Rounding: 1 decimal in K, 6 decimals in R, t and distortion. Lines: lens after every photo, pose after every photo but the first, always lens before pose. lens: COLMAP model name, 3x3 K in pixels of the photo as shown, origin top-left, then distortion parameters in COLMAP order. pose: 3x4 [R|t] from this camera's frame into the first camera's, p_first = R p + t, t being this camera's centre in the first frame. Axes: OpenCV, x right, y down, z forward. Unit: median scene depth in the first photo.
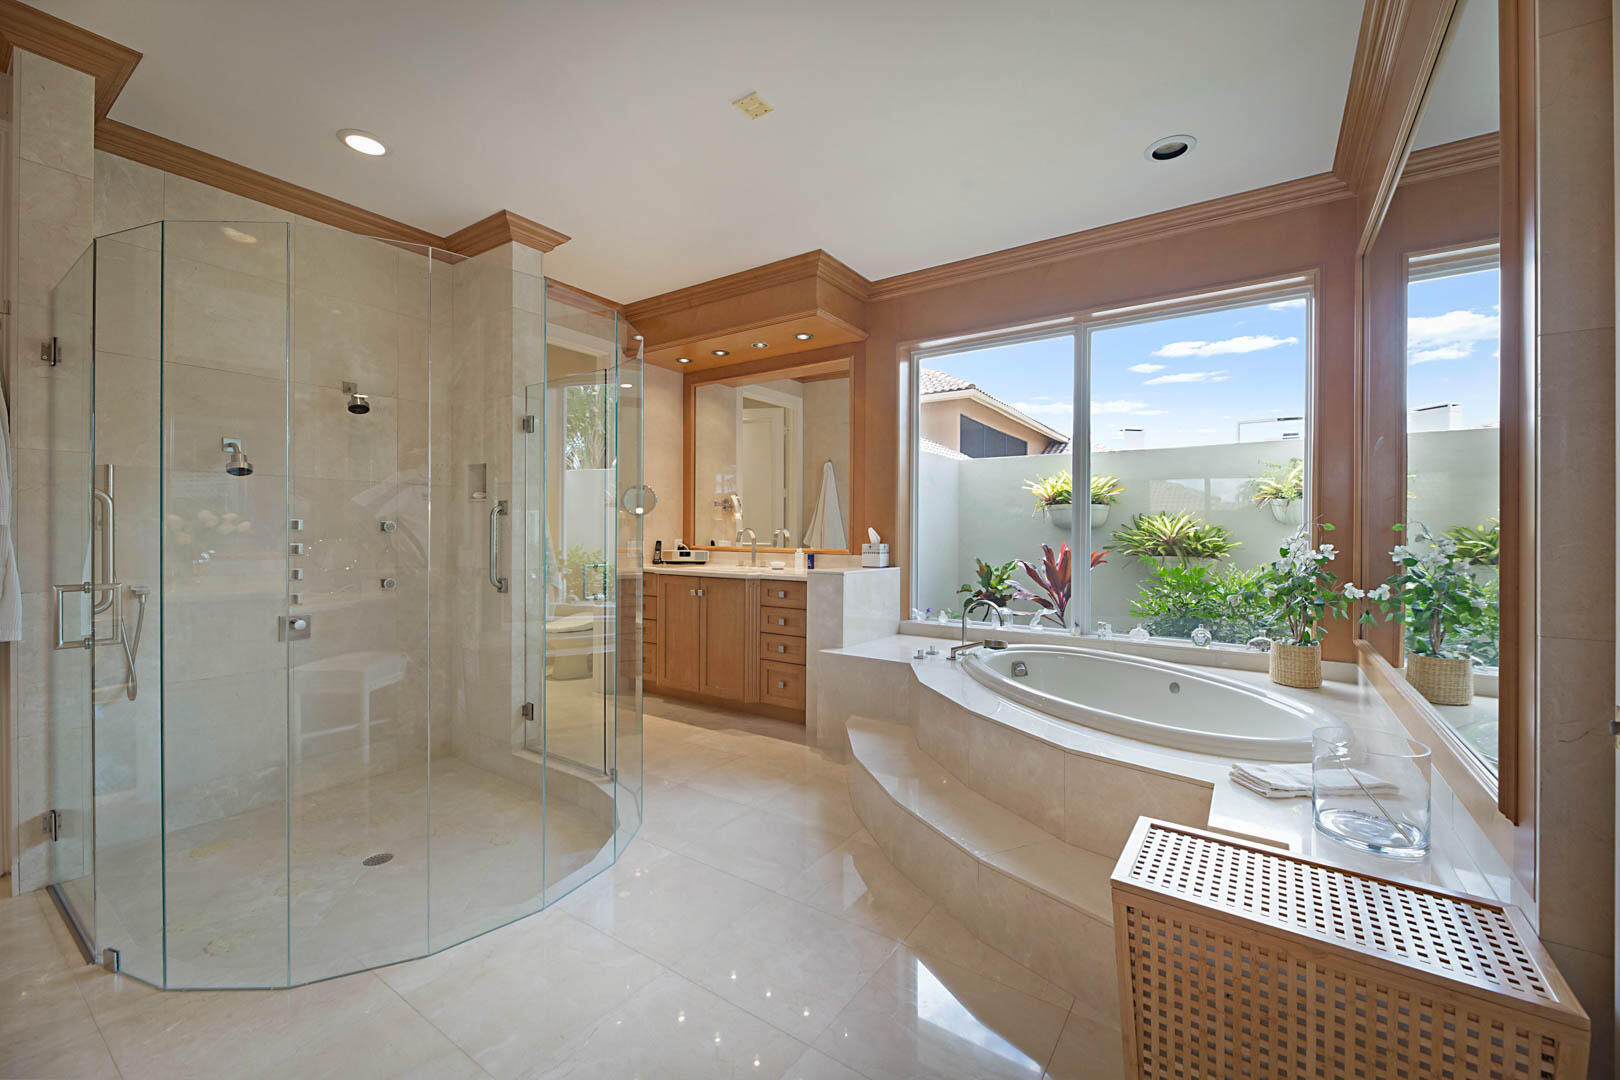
lens RADIAL K [[656.1, 0, 813.0], [0, 656.1, 536.5], [0, 0, 1]] dist [-0.002582, -0.001242]
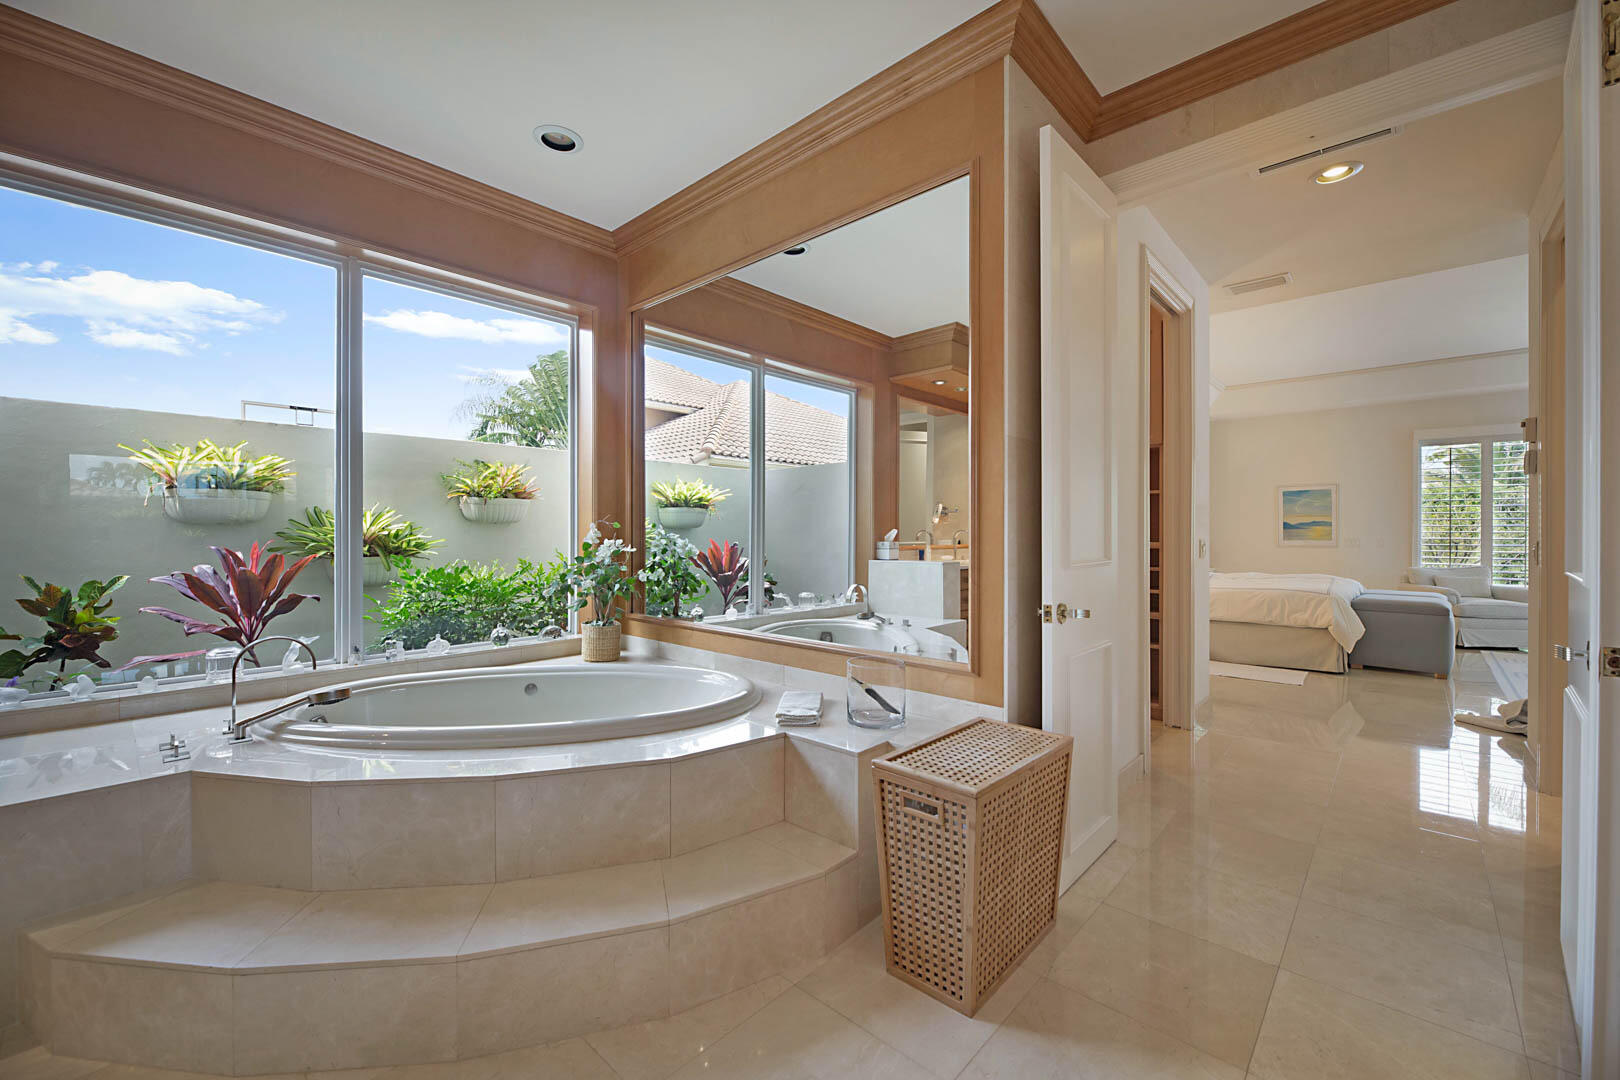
lens RADIAL K [[656.1, 0, 808.8], [0, 656.1, 536.4], [0, 0, 1]] dist [-0.002582, -0.001242]
pose [[0.124144, -0.009668, 0.992217, -0.334509], [0.005919, 0.999942, 0.009003, -0.002030], [-0.992247, 0.004756, 0.124194, 0.439731]]
